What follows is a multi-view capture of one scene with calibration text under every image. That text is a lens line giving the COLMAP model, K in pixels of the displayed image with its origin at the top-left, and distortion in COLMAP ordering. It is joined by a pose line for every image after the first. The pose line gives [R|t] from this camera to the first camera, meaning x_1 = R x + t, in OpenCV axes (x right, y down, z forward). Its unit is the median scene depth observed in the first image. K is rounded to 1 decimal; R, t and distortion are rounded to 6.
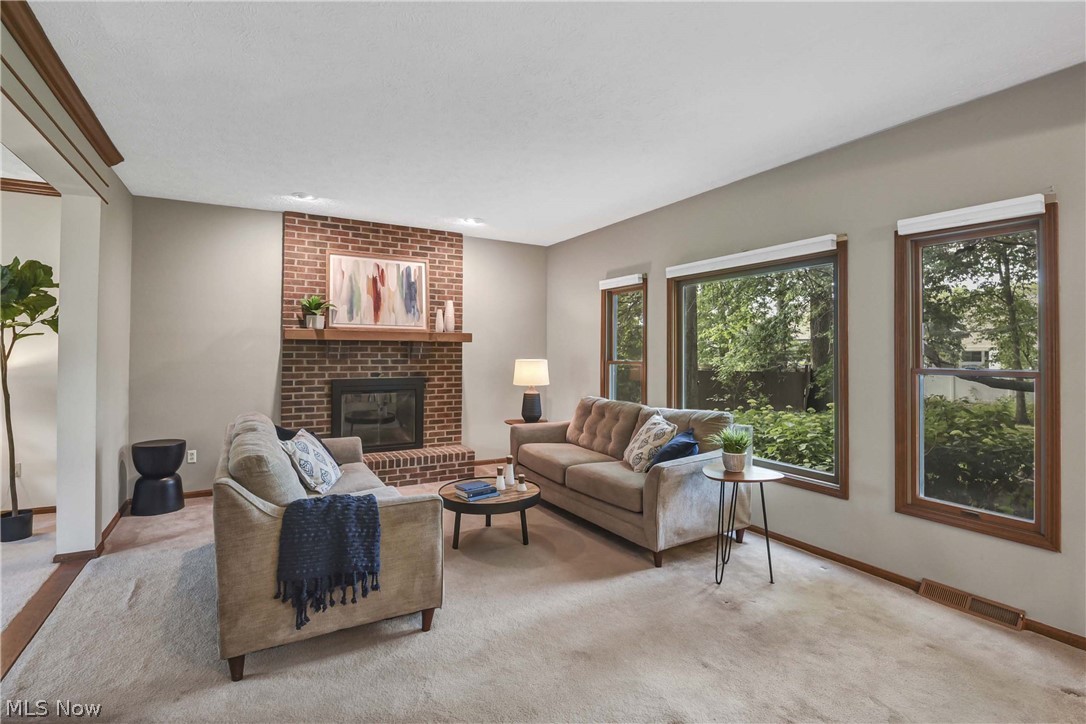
lens RADIAL K [[494.5, 0, 540.3], [0, 494.5, 355.5], [0, 0, 1]] dist [0.001707, 0.000205]
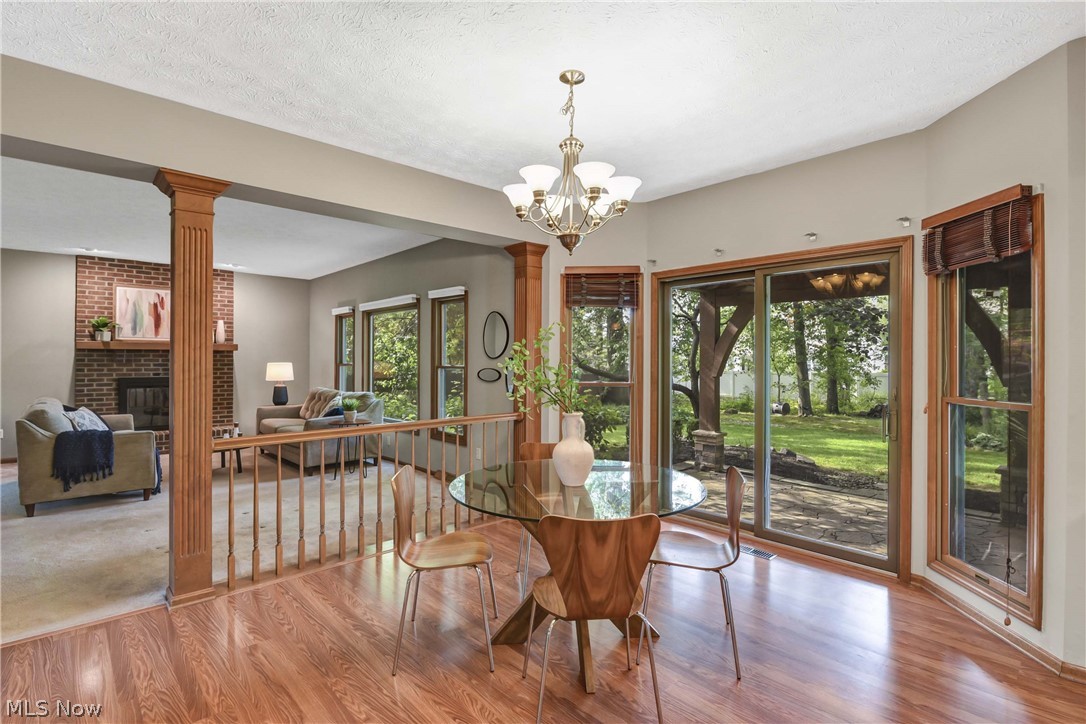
lens RADIAL K [[506.6, 0, 544.3], [0, 506.6, 364.7], [0, 0, 1]] dist [-0.003970, -0.002718]
pose [[0.975151, -0.003299, 0.221516, 0.424326], [0.001702, 0.999971, 0.007400, 0.003745], [-0.221534, -0.006840, 0.975129, -0.632703]]
